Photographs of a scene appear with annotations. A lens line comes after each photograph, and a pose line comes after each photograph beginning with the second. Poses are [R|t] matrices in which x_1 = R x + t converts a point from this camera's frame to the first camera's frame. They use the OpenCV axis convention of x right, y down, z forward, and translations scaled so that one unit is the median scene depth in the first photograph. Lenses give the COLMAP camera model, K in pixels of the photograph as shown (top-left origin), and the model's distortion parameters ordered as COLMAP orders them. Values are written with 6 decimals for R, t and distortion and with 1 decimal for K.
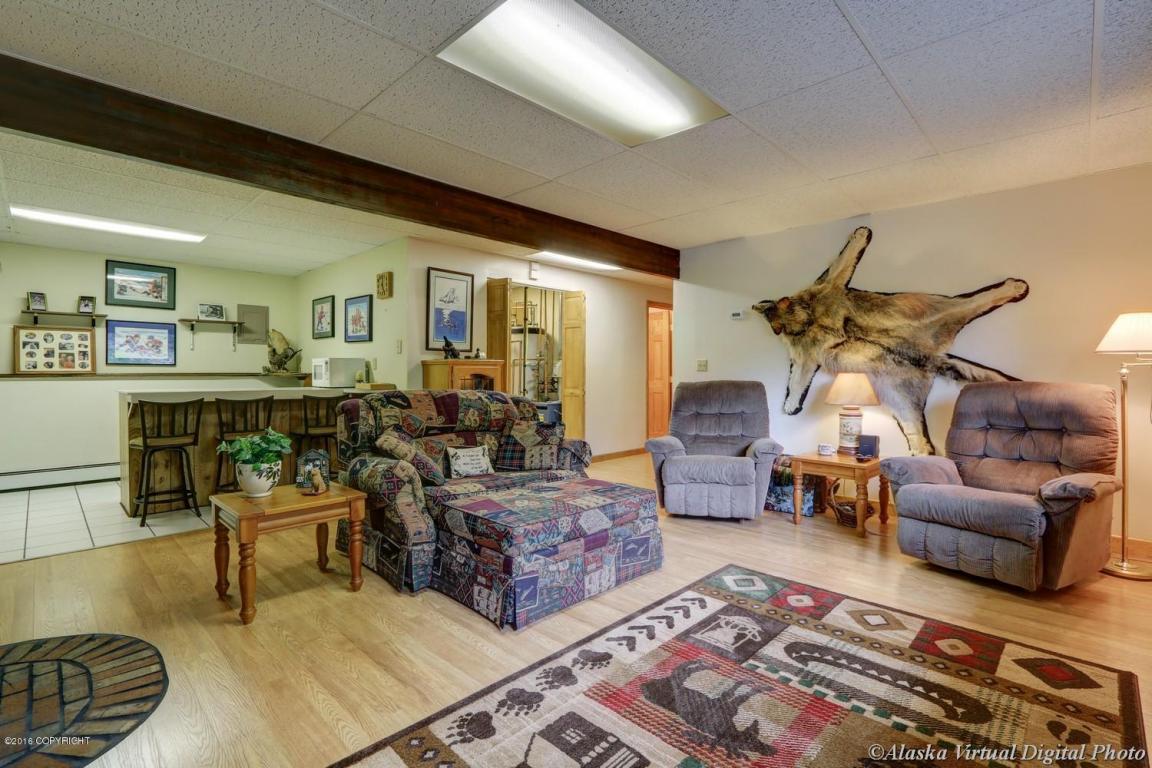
lens RADIAL K [[537.2, 0, 576.0], [0, 537.2, 384.0], [0, 0, 1]] dist [-0.024378, 0.000704]
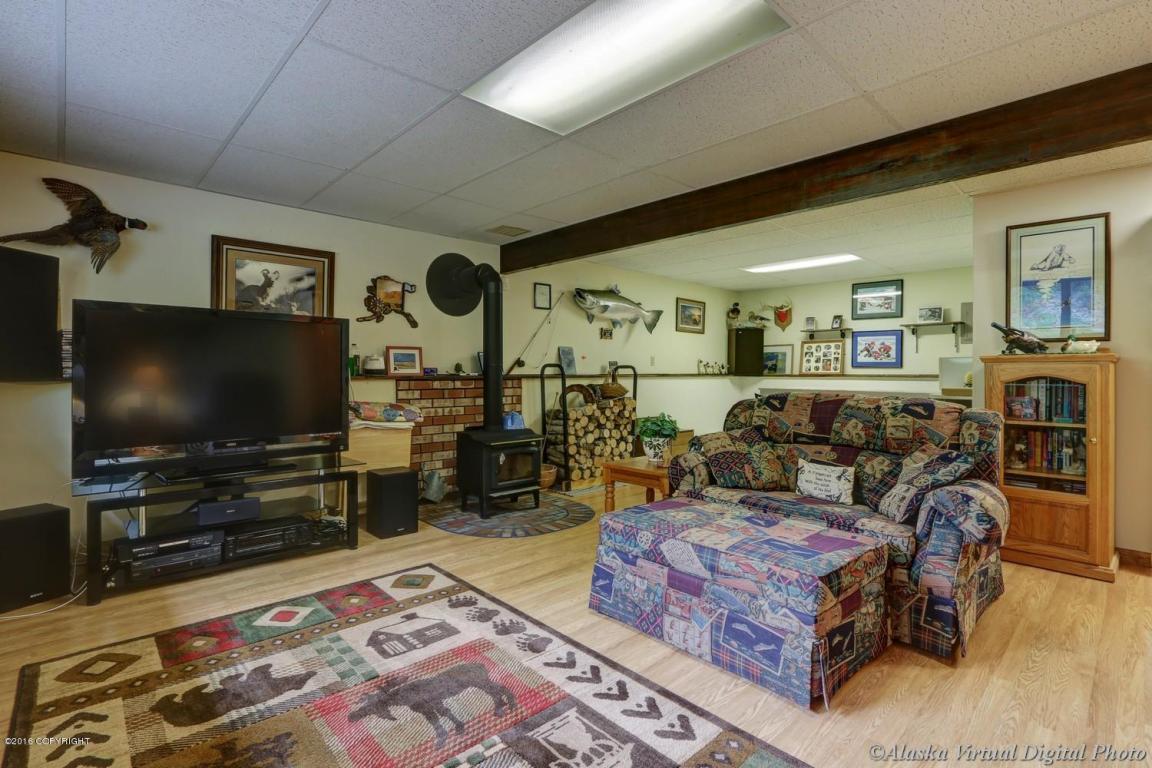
lens RADIAL K [[547.7, 0, 596.9], [0, 547.7, 372.4], [0, 0, 1]] dist [-0.011203, 0.000022]
pose [[-0.031379, -0.001781, -0.999506, 0.456263], [-0.025441, 0.999676, -0.000983, -0.009522], [0.999184, 0.025398, -0.031414, 0.470511]]
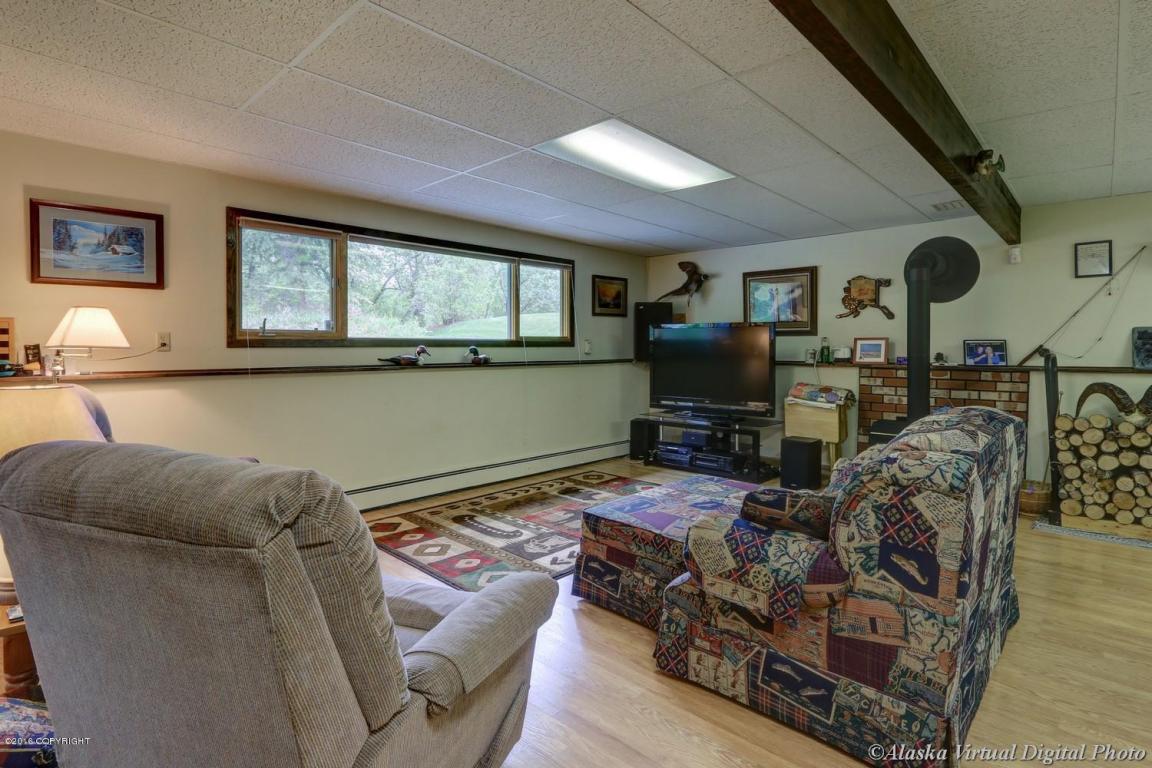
lens RADIAL K [[563.9, 0, 580.0], [0, 563.9, 363.0], [0, 0, 1]] dist [-0.032048, 0.000150]
pose [[-0.999969, -0.004436, -0.006516, 0.097204], [-0.004761, 0.998702, 0.050720, -0.048194], [0.006282, 0.050750, -0.998692, 1.143966]]
